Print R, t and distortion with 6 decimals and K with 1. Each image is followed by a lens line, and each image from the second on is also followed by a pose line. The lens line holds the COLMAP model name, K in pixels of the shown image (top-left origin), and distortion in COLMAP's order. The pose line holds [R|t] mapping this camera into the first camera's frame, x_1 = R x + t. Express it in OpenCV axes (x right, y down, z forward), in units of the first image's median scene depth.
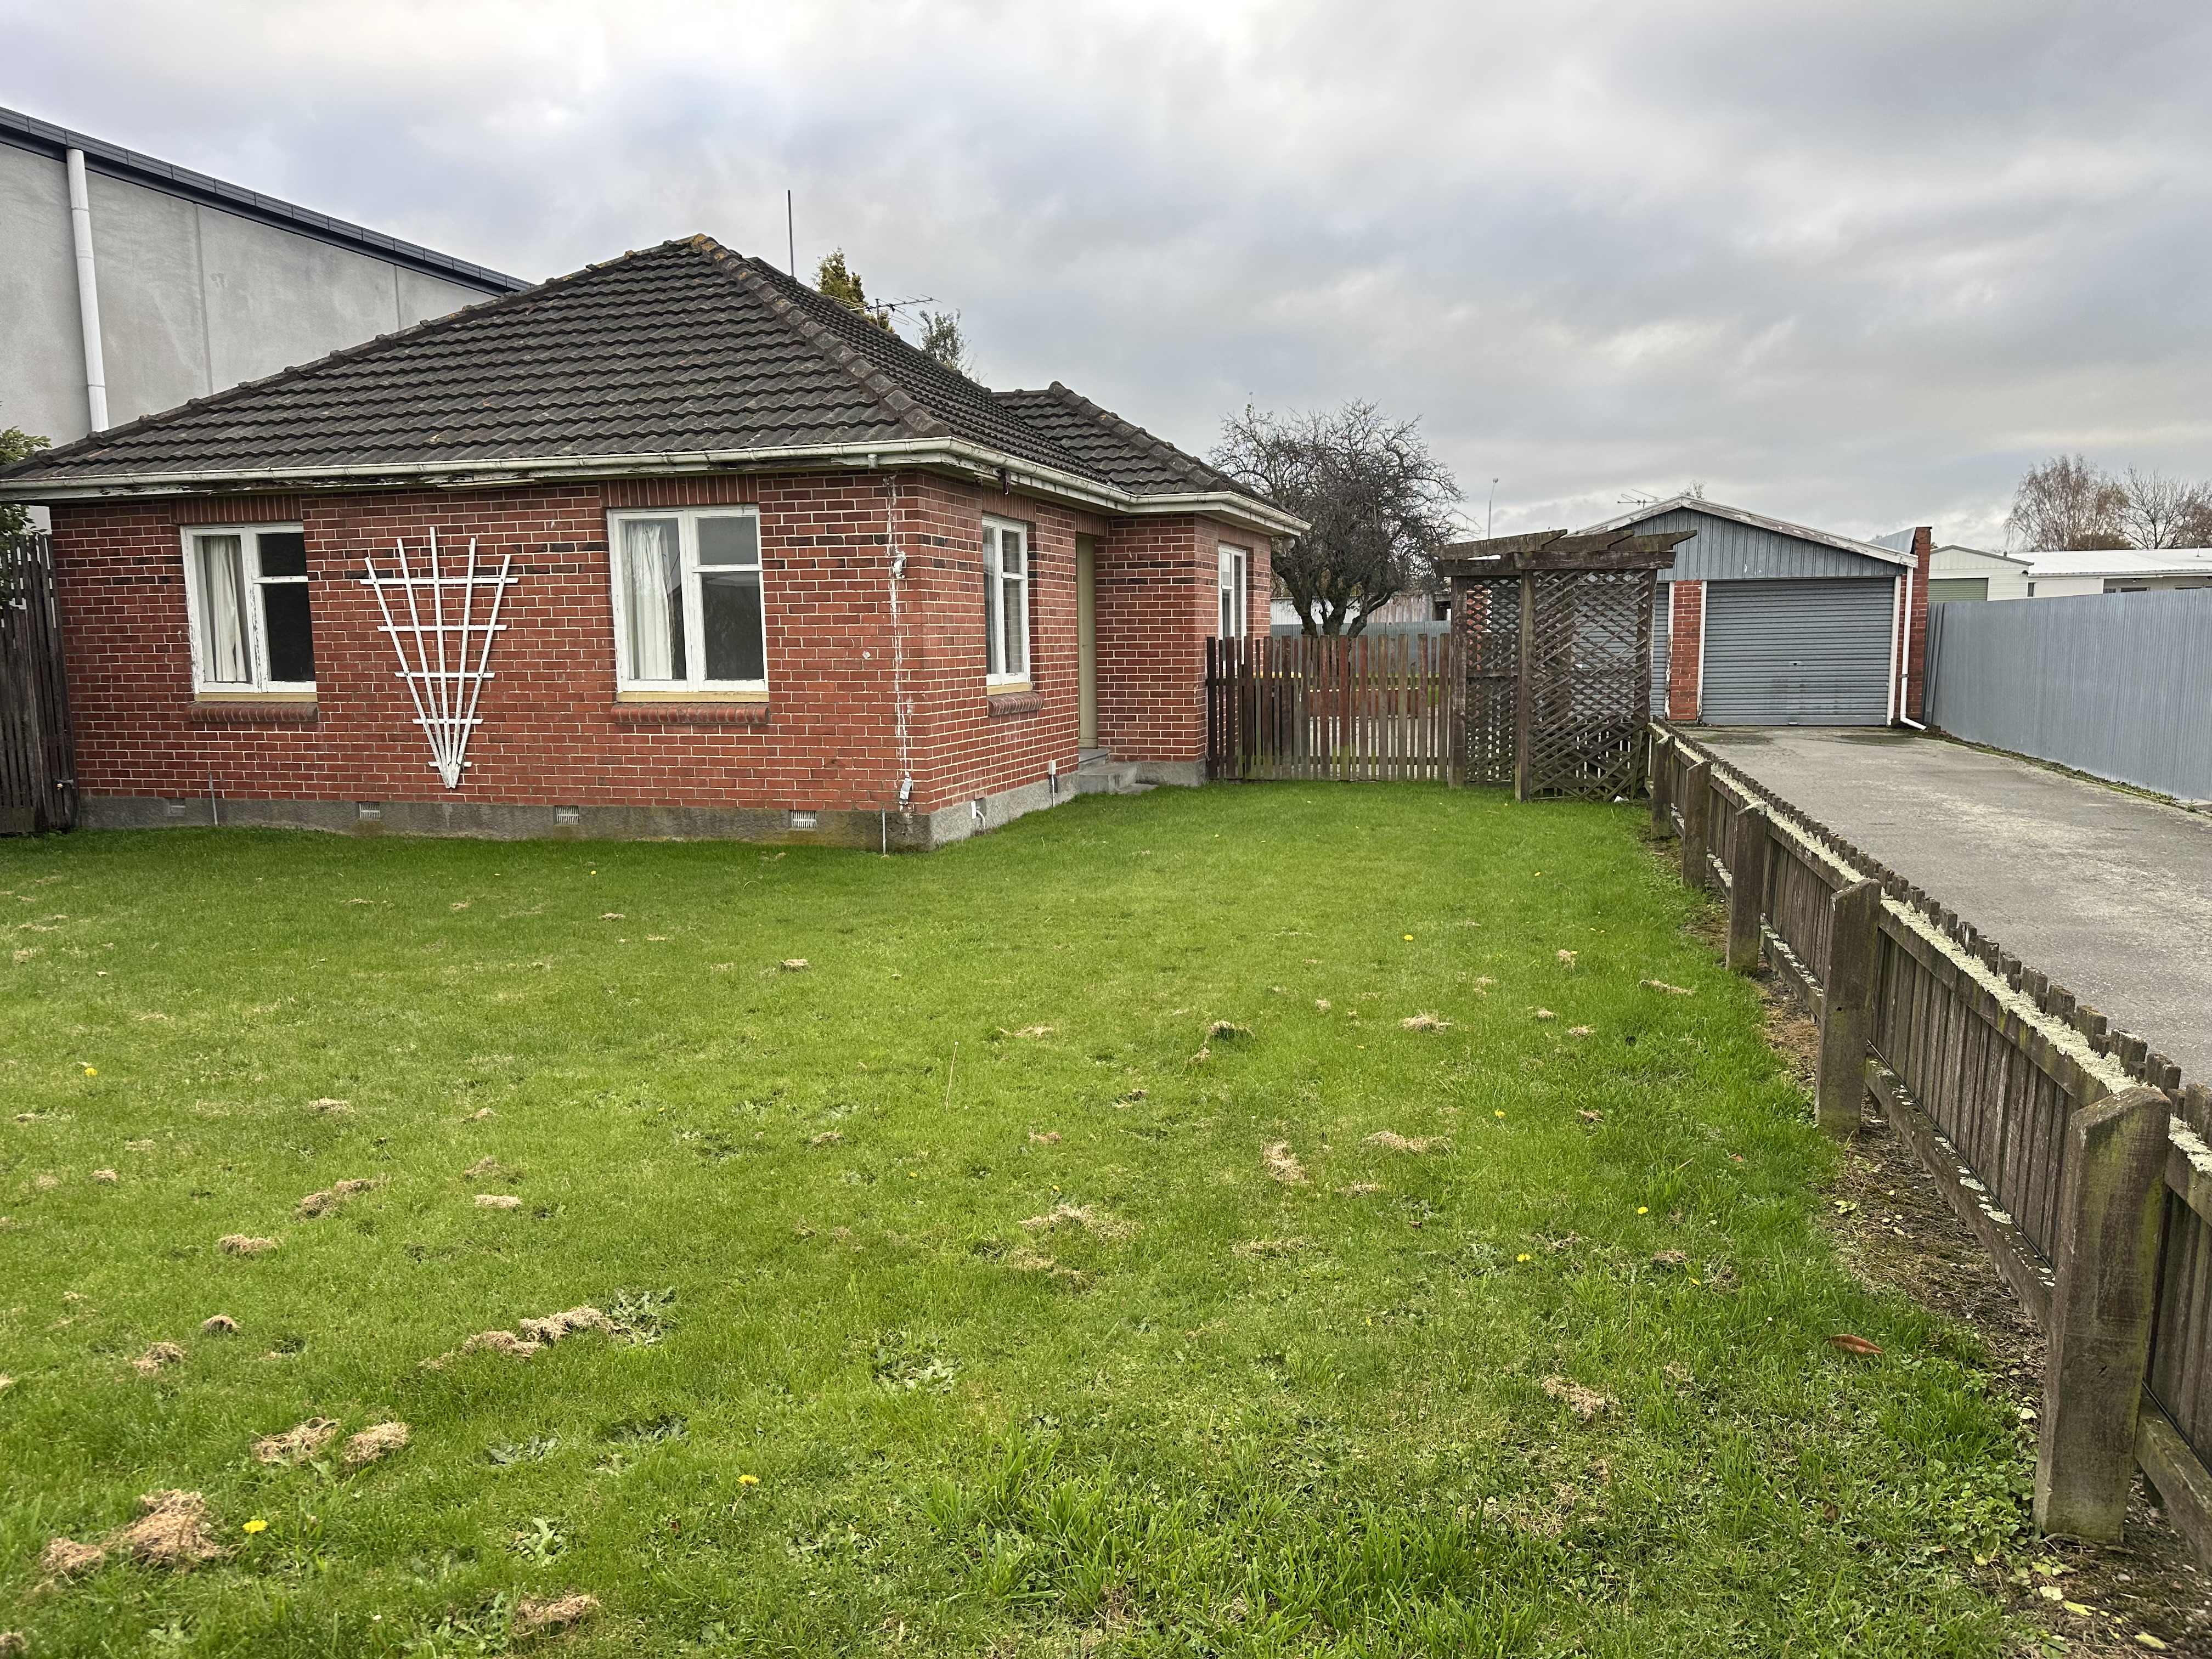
lens RADIAL K [[1566.5, 0, 1053.9], [0, 1566.5, 844.6], [0, 0, 1]] dist [0.148320, -0.204168]
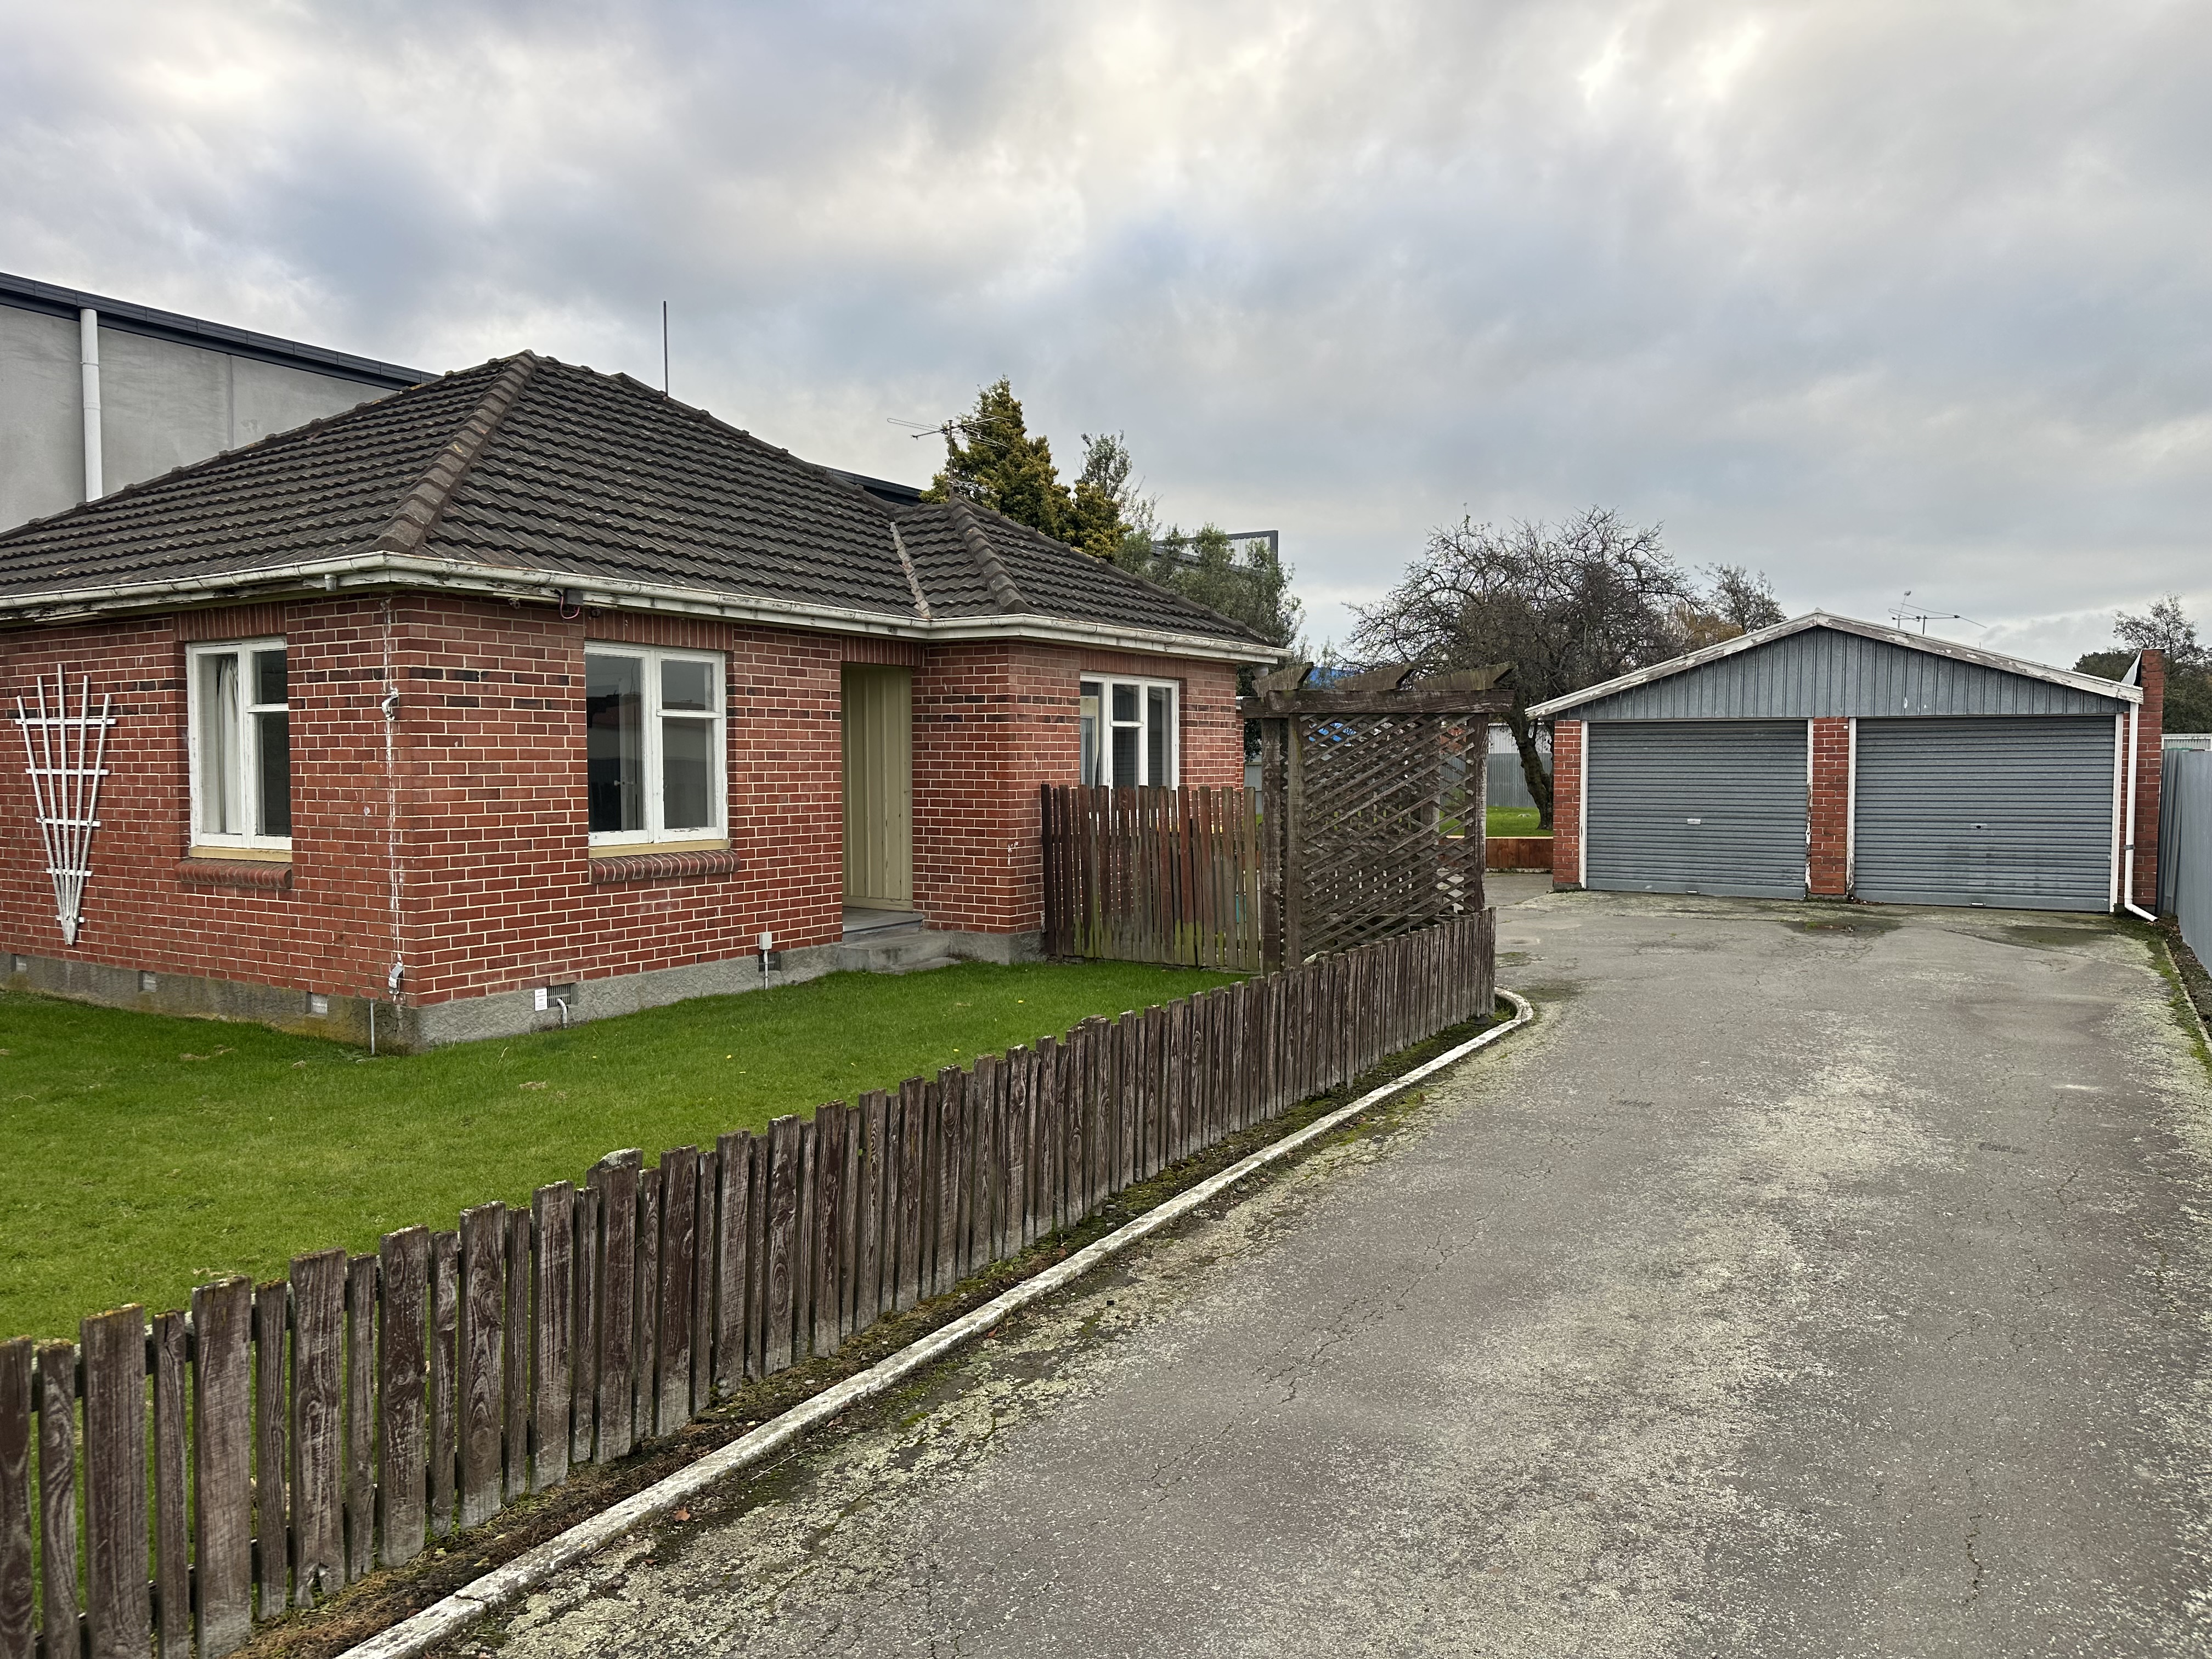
lens RADIAL K [[1535.8, 0, 1106.0], [0, 1535.8, 829.5], [0, 0, 1]] dist [0.108991, -0.137026]
pose [[0.963474, 0.023615, -0.266760, 0.375133], [-0.045126, 0.996177, -0.074798, -0.052846], [0.263973, 0.084104, 0.960856, 0.247570]]
